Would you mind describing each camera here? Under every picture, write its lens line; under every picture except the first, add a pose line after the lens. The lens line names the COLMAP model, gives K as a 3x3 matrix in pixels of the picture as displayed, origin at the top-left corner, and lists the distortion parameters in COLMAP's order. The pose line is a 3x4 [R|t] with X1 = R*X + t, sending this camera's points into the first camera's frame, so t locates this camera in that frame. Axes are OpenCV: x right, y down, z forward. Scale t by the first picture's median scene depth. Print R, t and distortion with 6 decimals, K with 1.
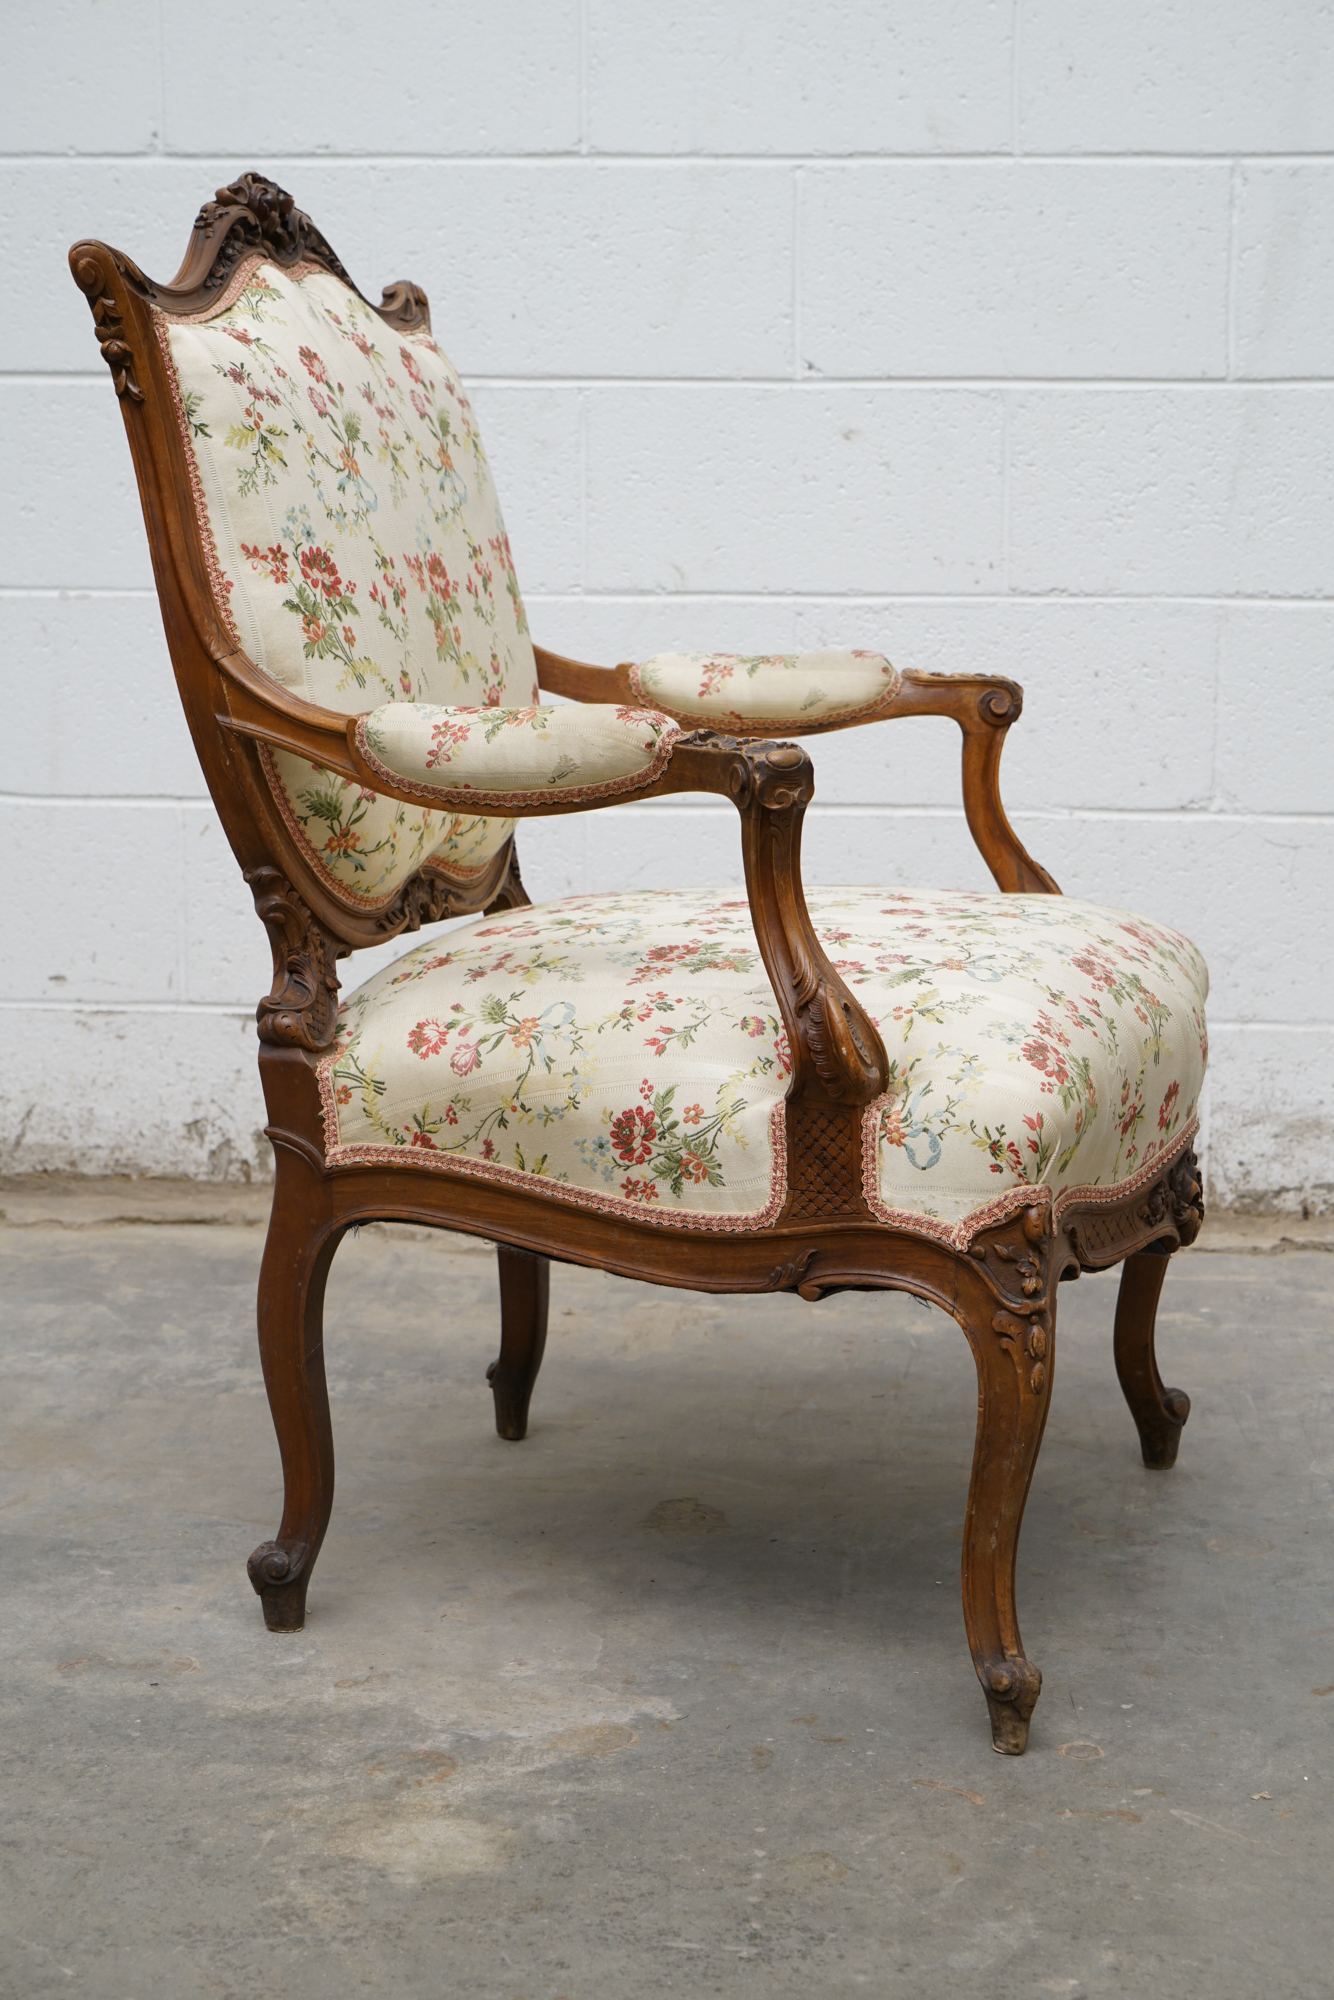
lens RADIAL K [[3416.4, 0, 634.6], [0, 3416.4, 1082.9], [0, 0, 1]] dist [-0.037213, -0.049102]
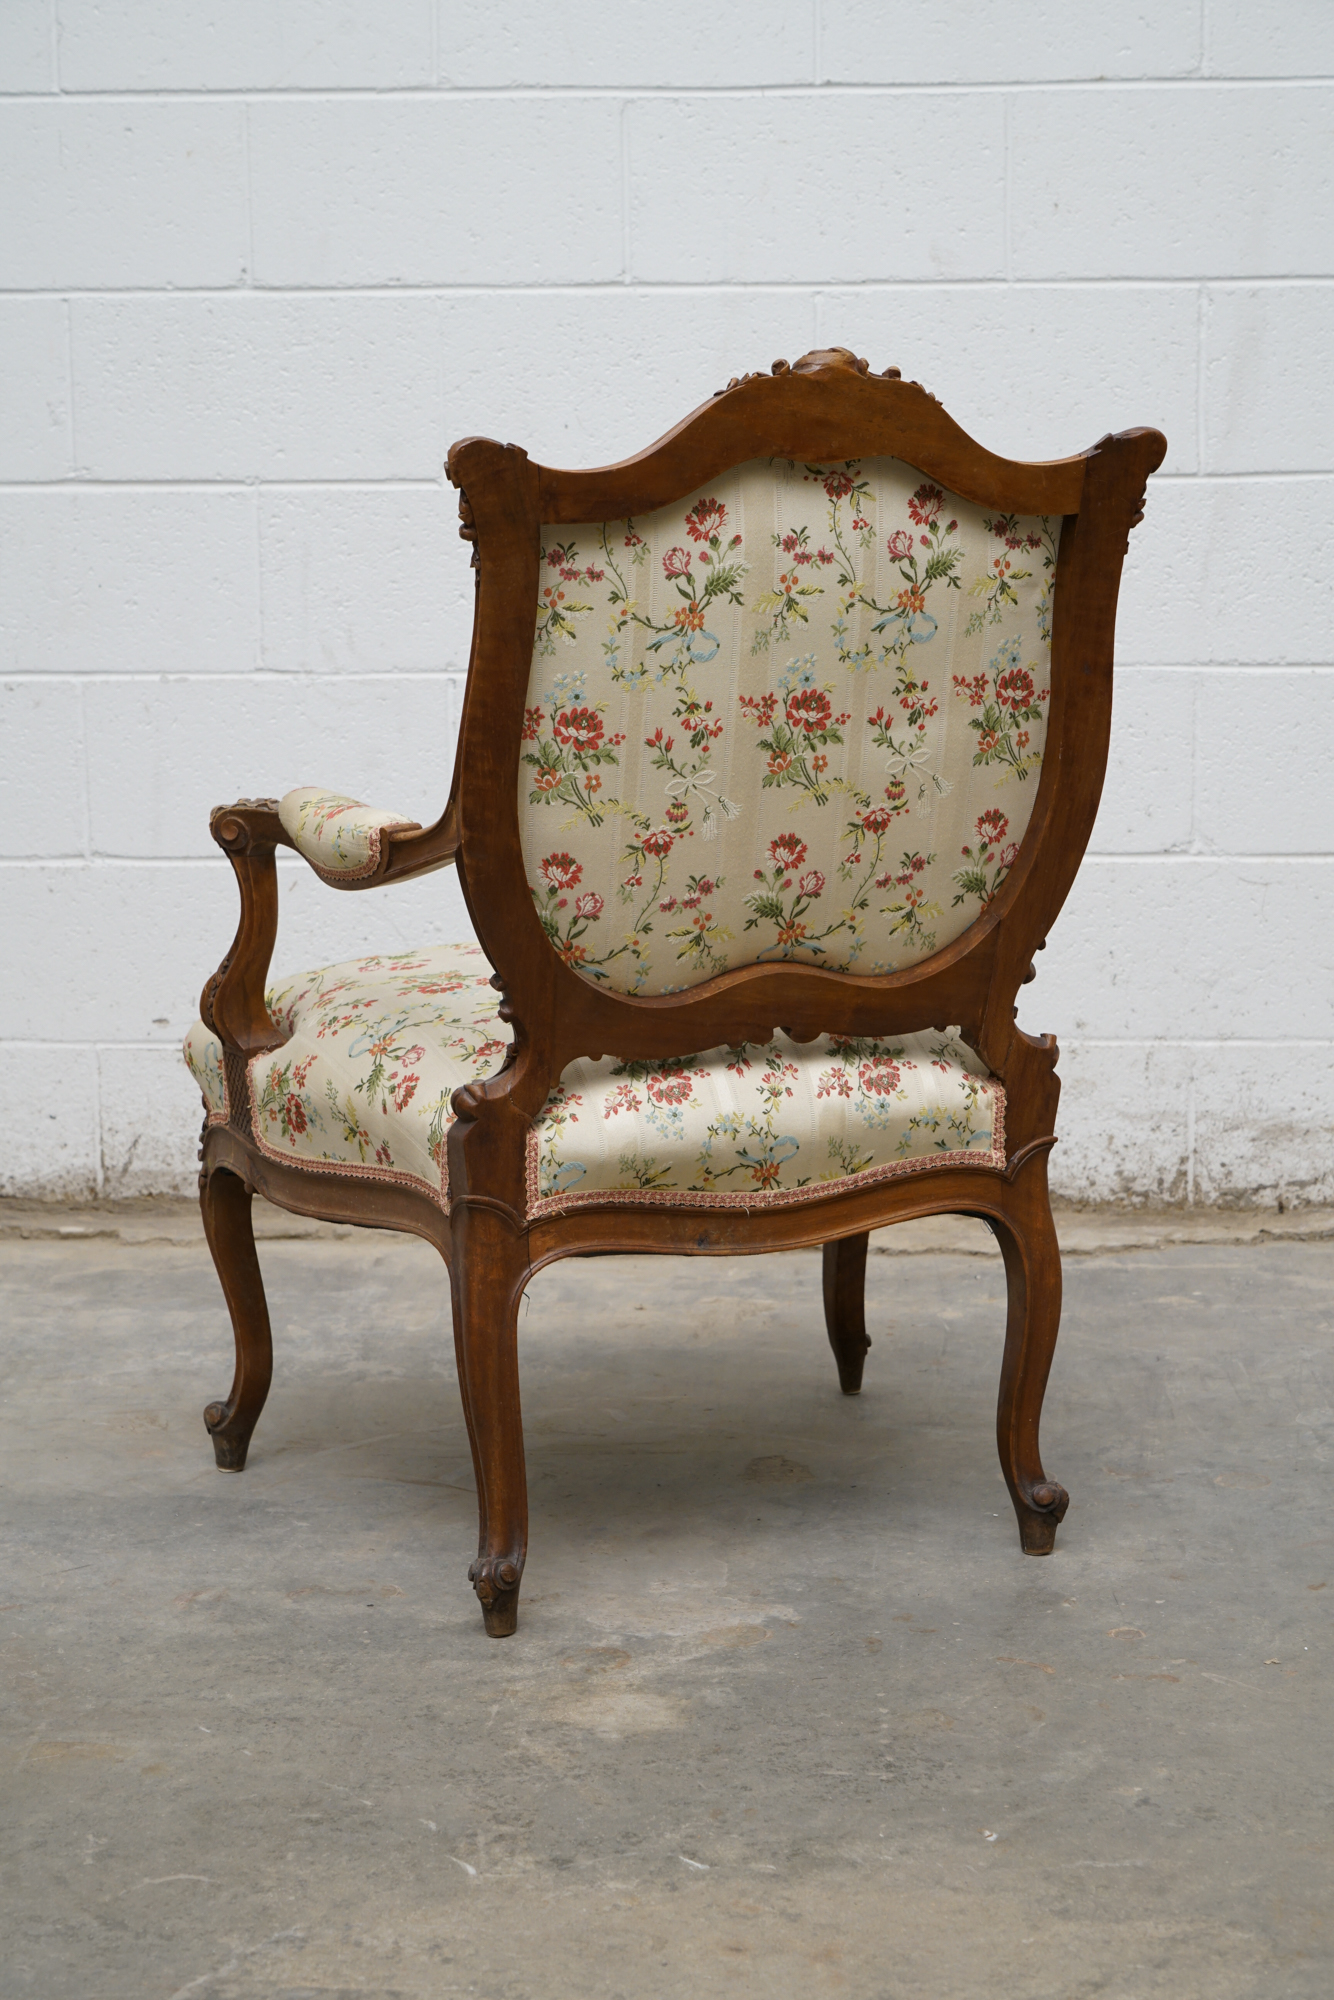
lens RADIAL K [[3728.1, 0, 601.2], [0, 3728.1, 1094.0], [0, 0, 1]] dist [-0.021616, -0.257138]
pose [[0.999520, -0.020886, 0.022877, -0.087517], [0.020885, 0.999782, 0.000271, -0.006863], [-0.022878, 0.000207, 0.999738, -0.356995]]
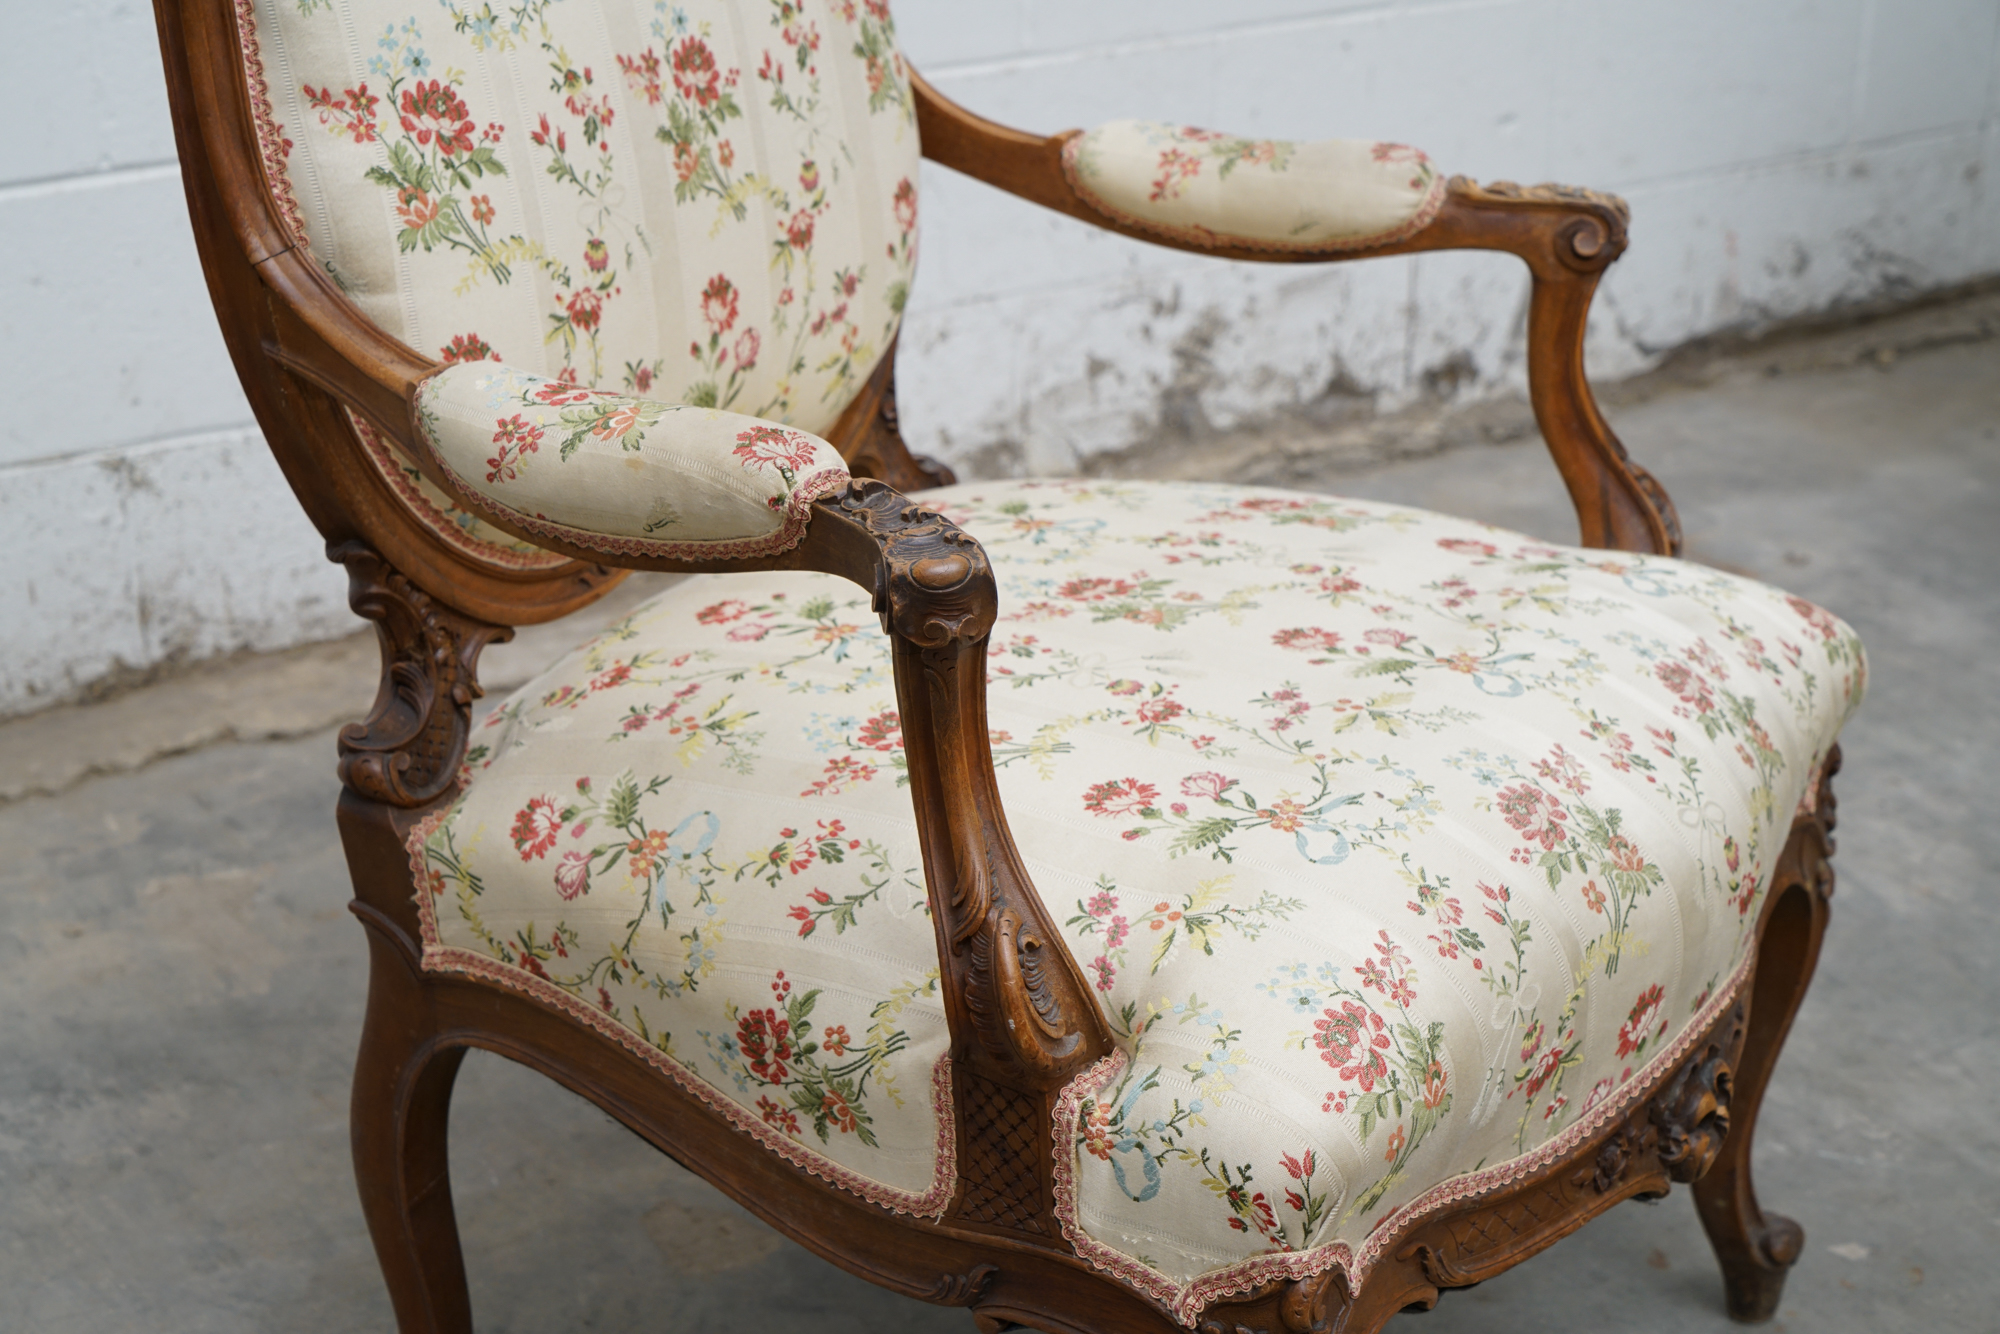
lens RADIAL K [[3609.9, 0, 866.7], [0, 3609.9, 677.4], [0, 0, 1]] dist [-0.038755, -0.062035]
pose [[0.965743, 0.091695, -0.242760, 0.181930], [-0.044643, 0.980250, 0.192660, -0.190476], [0.255631, -0.175222, 0.950763, 0.336411]]
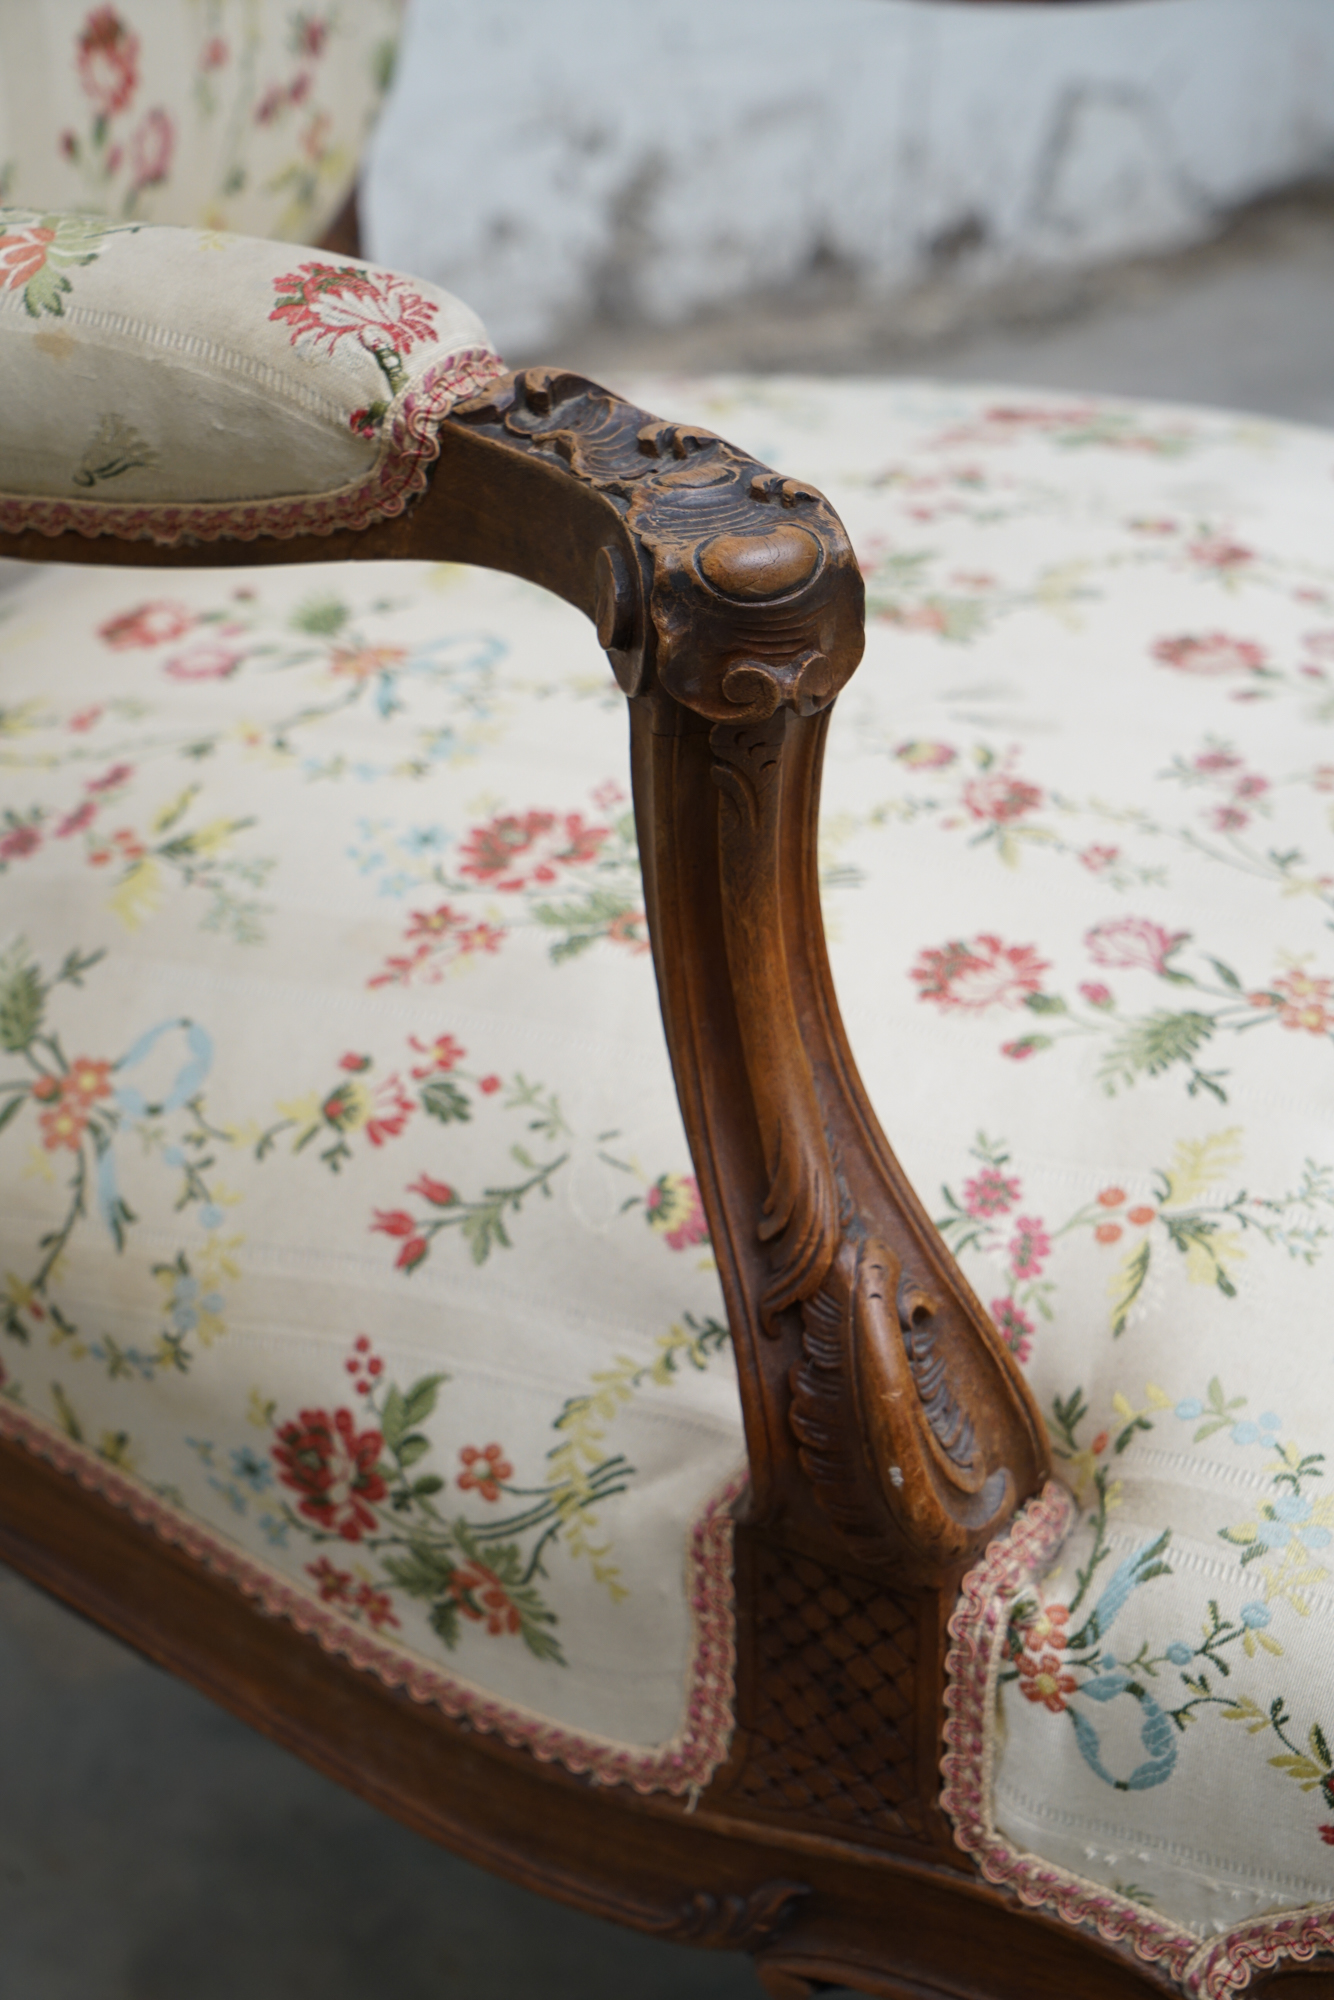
lens RADIAL K [[4025.8, 0, 699.8], [0, 4025.8, 1088.5], [0, 0, 1]] dist [-0.034703, 0.547478]
pose [[0.994252, 0.078039, -0.073296, 0.063761], [-0.053059, 0.953785, 0.295770, -0.144745], [0.092990, -0.290181, 0.952443, 0.610084]]
